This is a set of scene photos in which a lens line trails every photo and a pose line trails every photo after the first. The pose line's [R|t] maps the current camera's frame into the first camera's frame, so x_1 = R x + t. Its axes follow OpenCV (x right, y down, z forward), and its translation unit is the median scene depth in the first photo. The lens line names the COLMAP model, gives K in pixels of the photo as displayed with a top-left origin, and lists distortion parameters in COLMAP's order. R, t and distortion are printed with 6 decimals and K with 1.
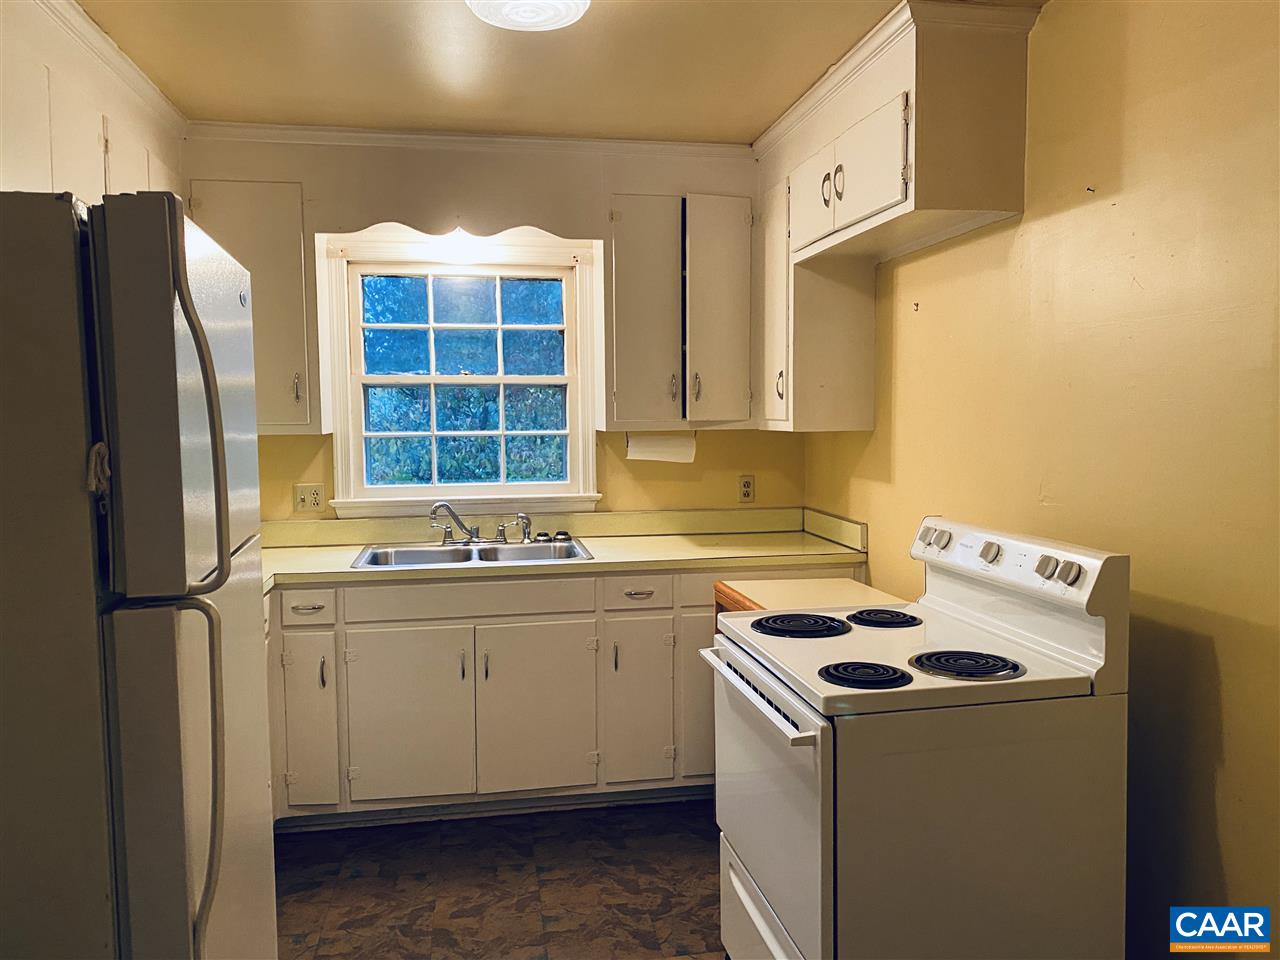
lens RADIAL K [[980.5, 0, 630.8], [0, 980.5, 483.6], [0, 0, 1]] dist [0.055816, -0.048489]
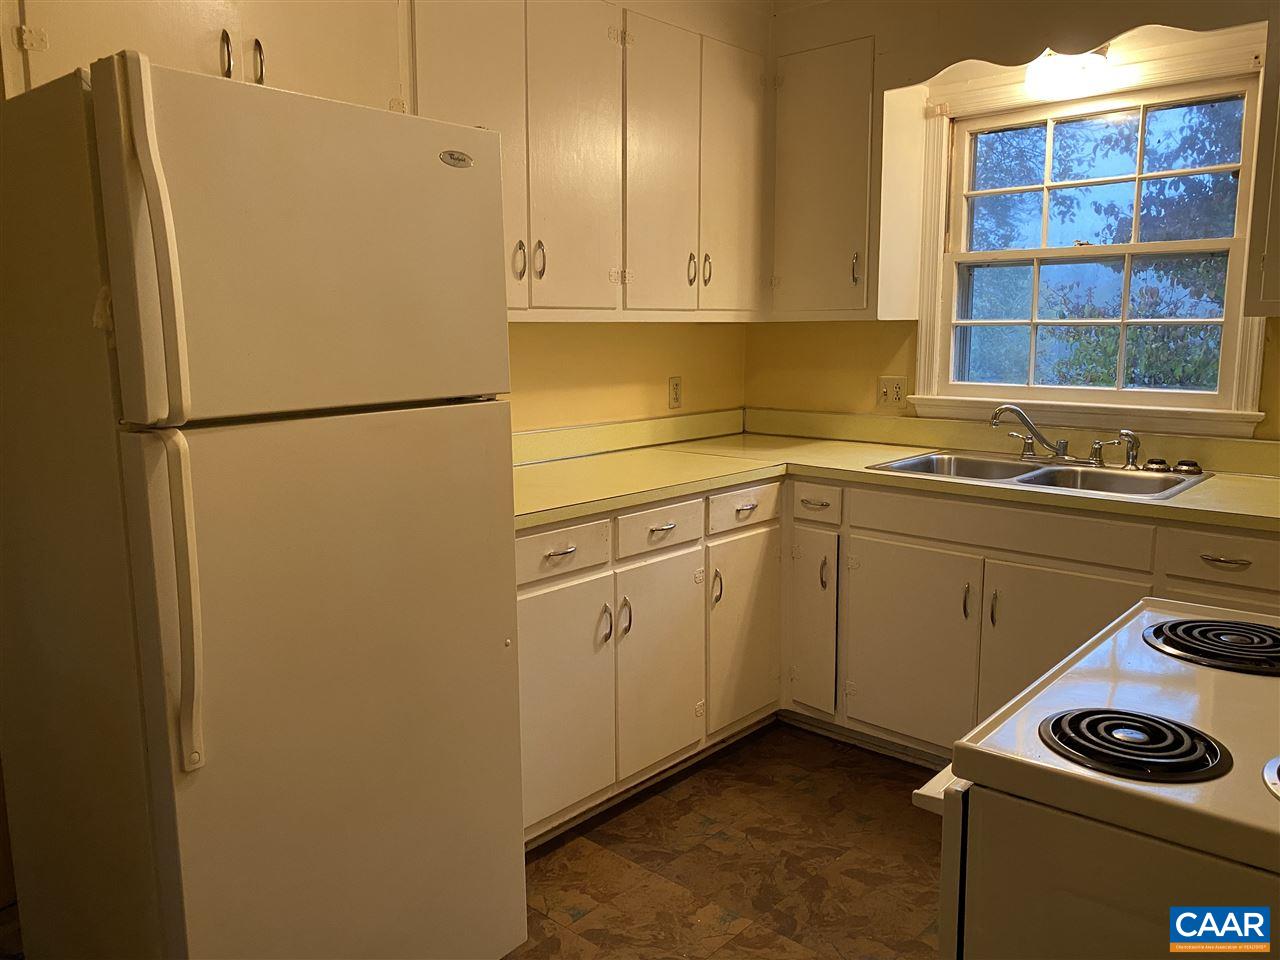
lens RADIAL K [[980.5, 0, 638.6], [0, 980.5, 471.7], [0, 0, 1]] dist [0.055816, -0.048489]
pose [[0.615828, 0.124647, -0.777958, 0.263812], [-0.063082, 0.992037, 0.109012, 0.003403], [0.785351, -0.018057, 0.618787, 0.251503]]
